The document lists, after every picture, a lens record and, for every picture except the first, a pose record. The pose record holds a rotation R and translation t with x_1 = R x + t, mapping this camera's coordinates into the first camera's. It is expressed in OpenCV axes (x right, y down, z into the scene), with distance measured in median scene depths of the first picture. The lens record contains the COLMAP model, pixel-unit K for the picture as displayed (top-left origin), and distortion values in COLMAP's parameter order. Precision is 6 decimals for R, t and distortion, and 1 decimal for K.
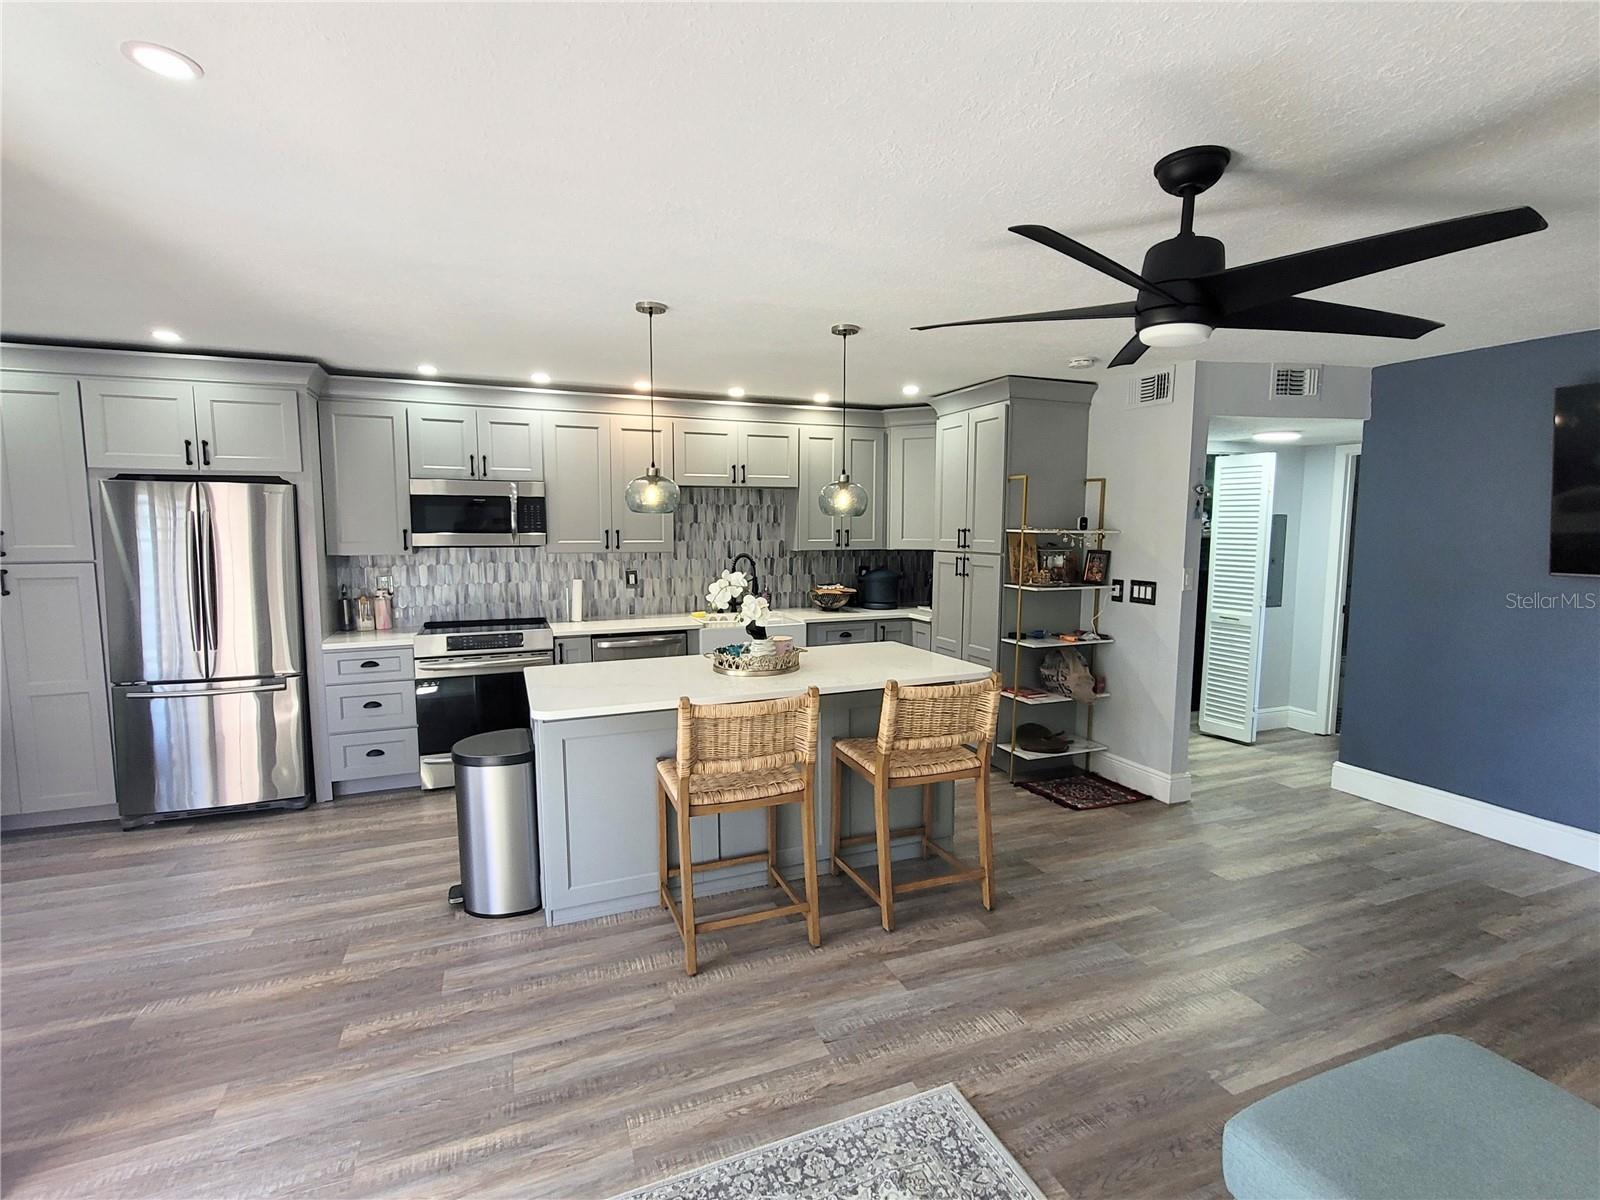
lens RADIAL K [[760.0, 0, 801.3], [0, 760.0, 600.8], [0, 0, 1]] dist [0.006178, -0.000480]
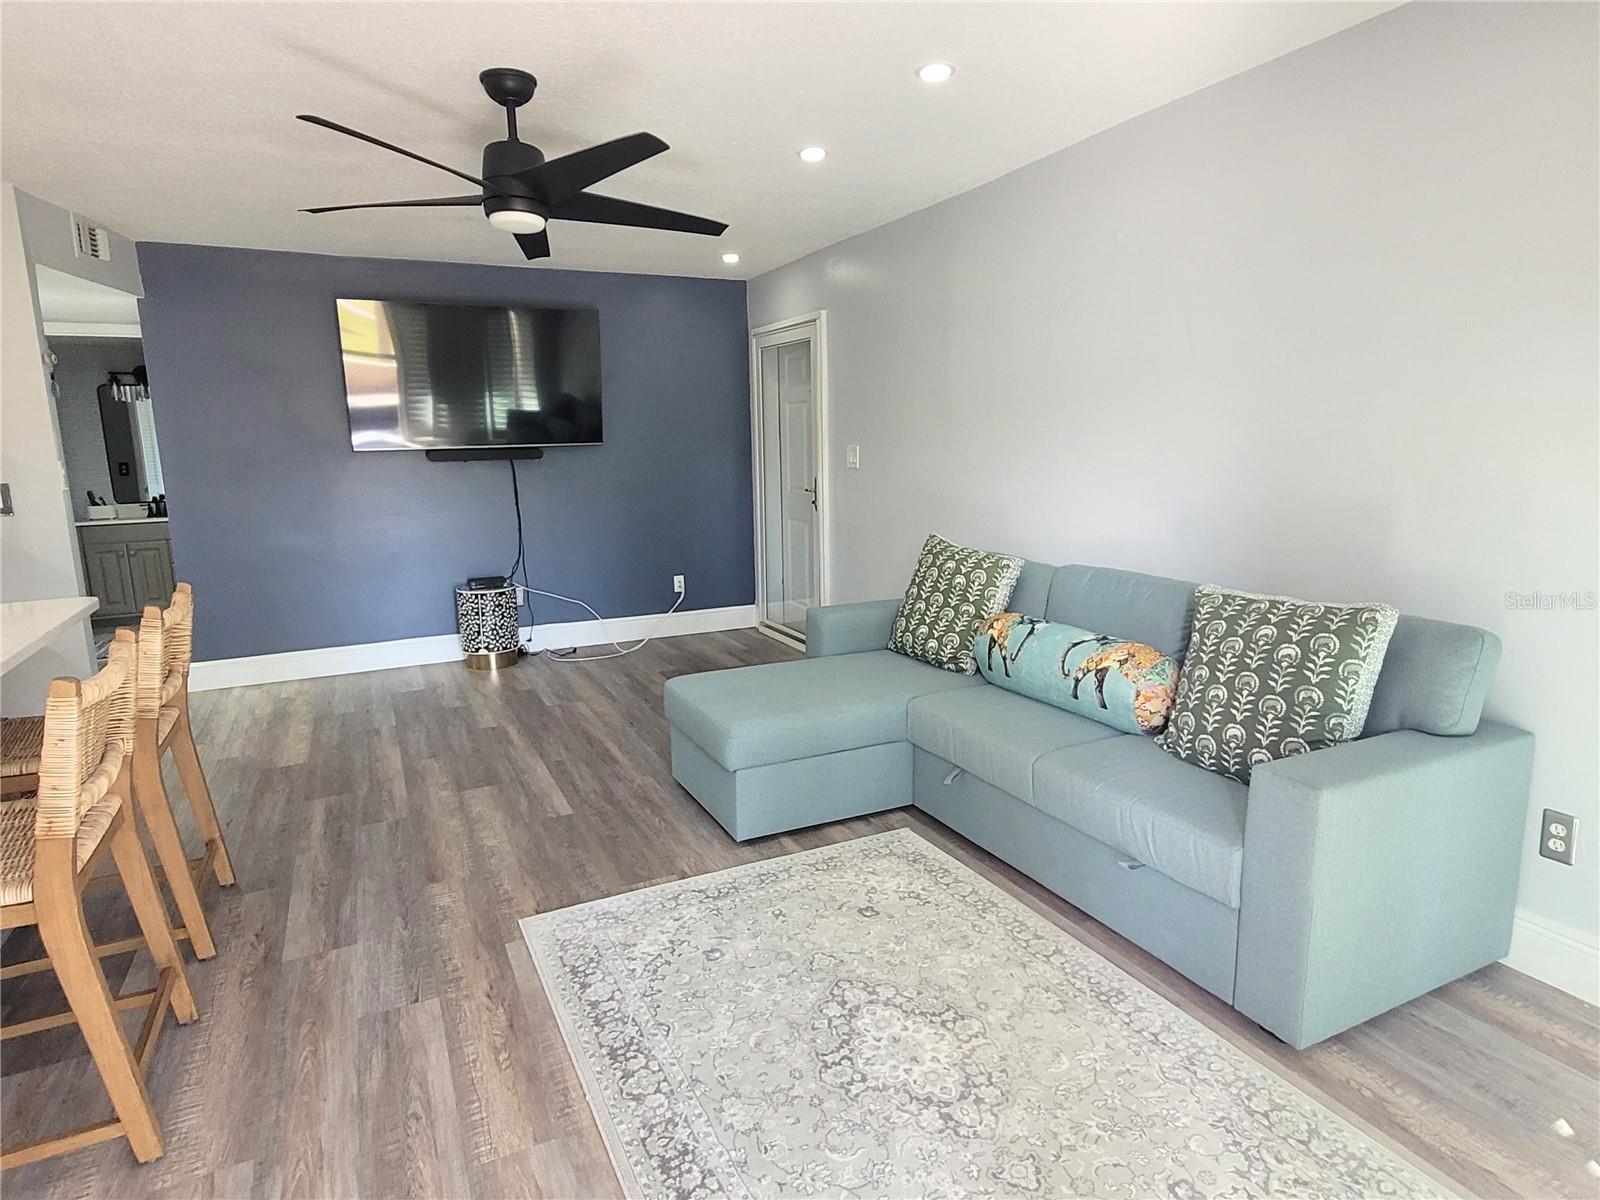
lens RADIAL K [[891.7, 0, 795.2], [0, 891.7, 596.7], [0, 0, 1]] dist [0.007329, -0.000961]
pose [[-0.077626, -0.177471, 0.981060, -0.442835], [0.117935, 0.975485, 0.185794, 0.010258], [-0.989983, 0.130124, -0.054793, 0.298762]]
